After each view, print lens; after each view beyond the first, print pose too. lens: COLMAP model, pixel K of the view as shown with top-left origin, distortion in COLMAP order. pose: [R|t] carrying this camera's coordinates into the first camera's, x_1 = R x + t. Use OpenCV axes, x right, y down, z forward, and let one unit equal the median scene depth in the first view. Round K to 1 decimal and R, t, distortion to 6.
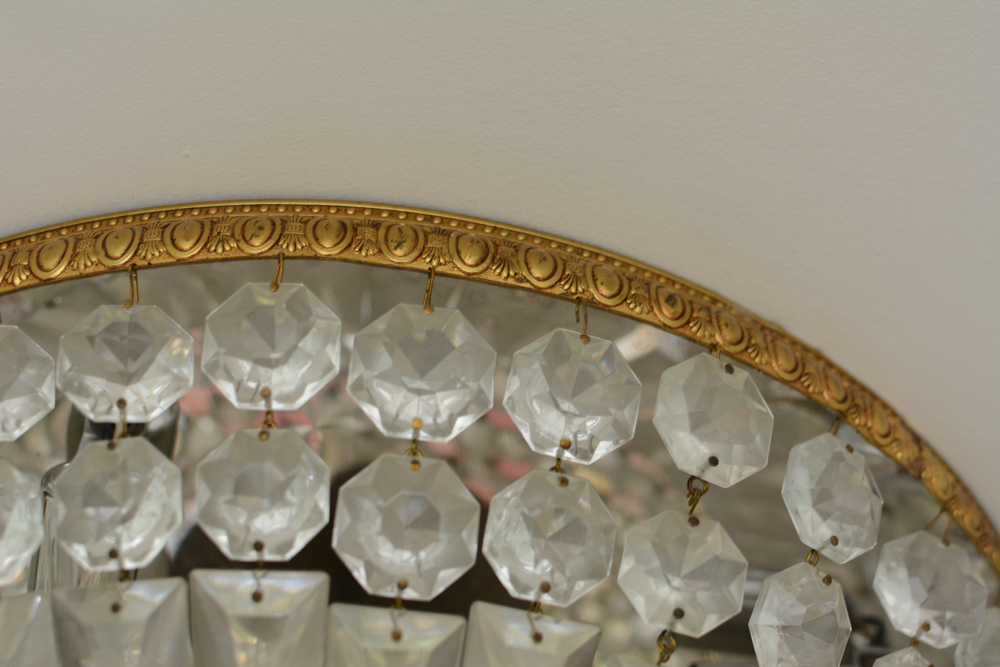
lens RADIAL K [[1536.7, 0, 496.9], [0, 1536.7, 339.7], [0, 0, 1]] dist [-0.188825, 0.000000]
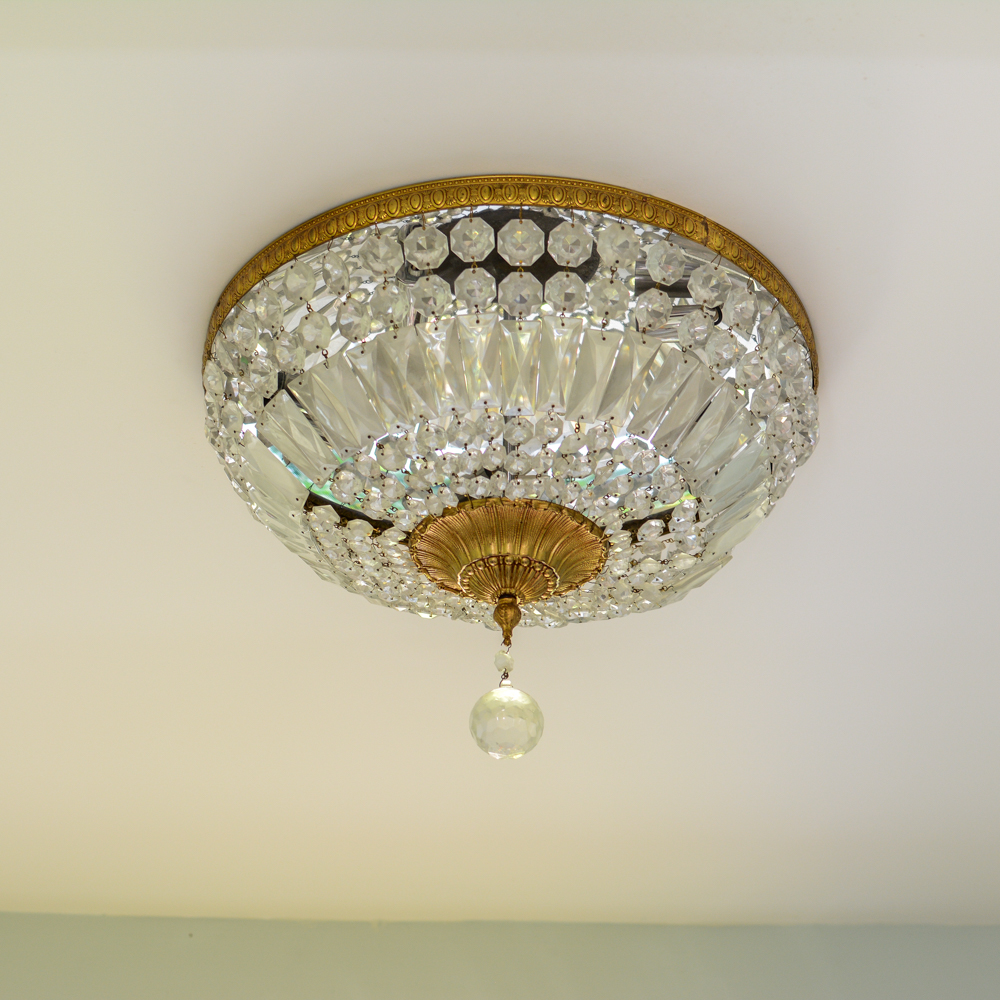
lens RADIAL K [[2304.3, 0, 500.0], [0, 2304.3, 500.1], [0, 0, 1]] dist [0.050153, 0.000000]
pose [[0.989925, -0.063130, -0.126738, 0.451432], [0.109719, 0.907797, 0.404804, -1.348983], [0.089497, -0.414631, 0.905578, -3.326959]]
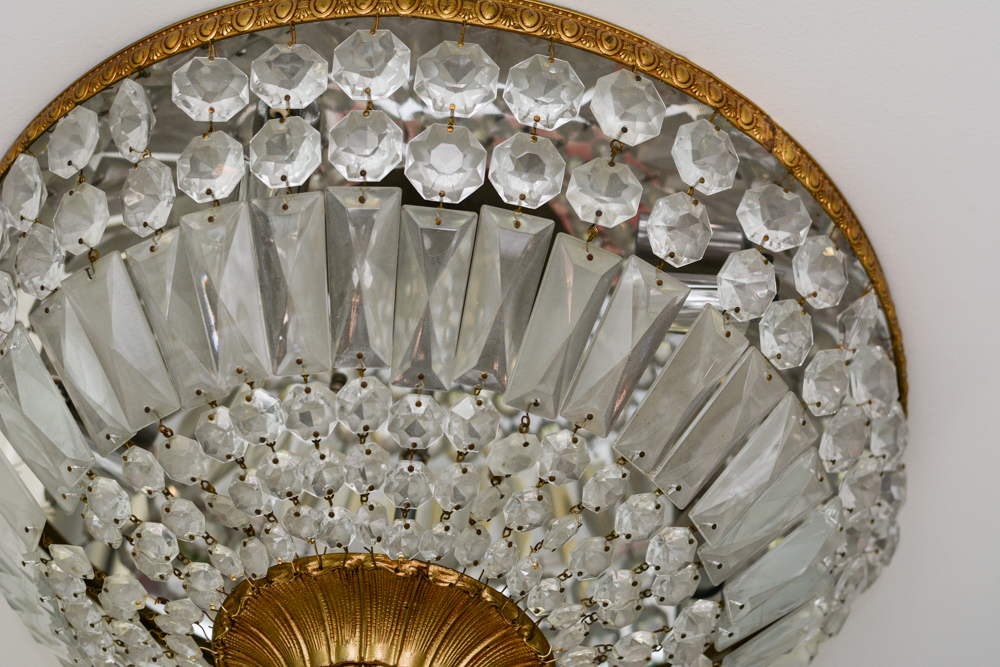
lens RADIAL K [[1536.7, 0, 507.4], [0, 1536.7, 329.1], [0, 0, 1]] dist [-0.188825, 0.000000]
pose [[0.995837, 0.005967, -0.090956, 0.162455], [0.005412, 0.992225, 0.124341, 0.083769], [0.090991, -0.124316, 0.988062, -0.724687]]
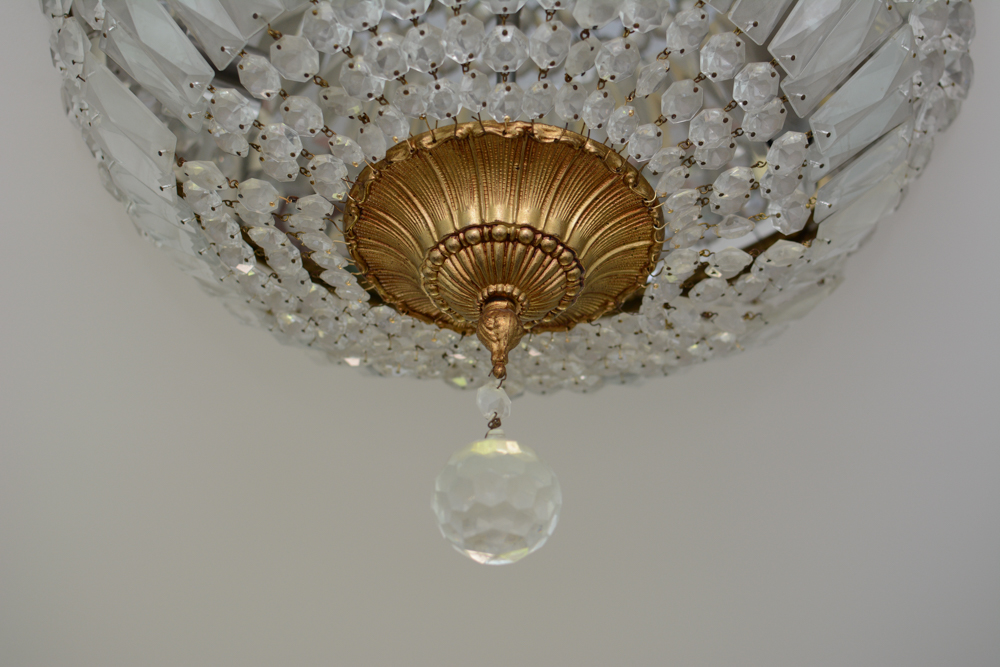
lens RADIAL K [[1536.7, 0, 494.4], [0, 1536.7, 333.6], [0, 0, 1]] dist [-0.188825, 0.000000]
pose [[0.980558, -0.098907, -0.169478, 0.163092], [0.146490, 0.943618, 0.296861, 0.241804], [0.130561, -0.315917, 0.939761, -0.898217]]
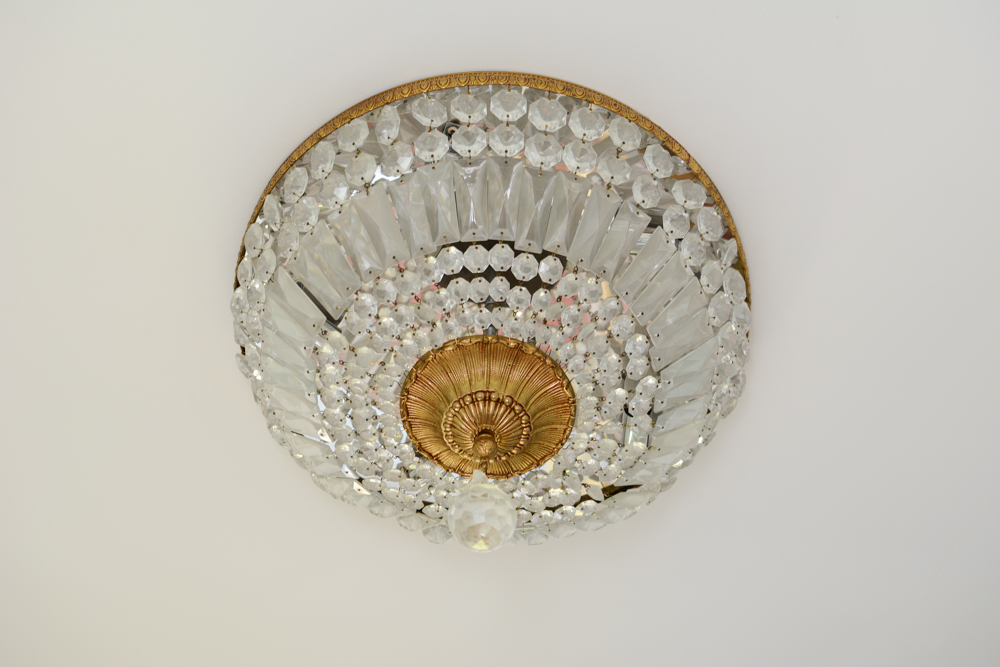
lens RADIAL K [[1536.7, 0, 502.5], [0, 1536.7, 331.4], [0, 0, 1]] dist [-0.188825, 0.000000]
pose [[0.998883, 0.047035, 0.004540, -0.144848], [-0.046892, 0.998515, -0.027719, 0.635184], [-0.005837, 0.027475, 0.999605, -2.637348]]
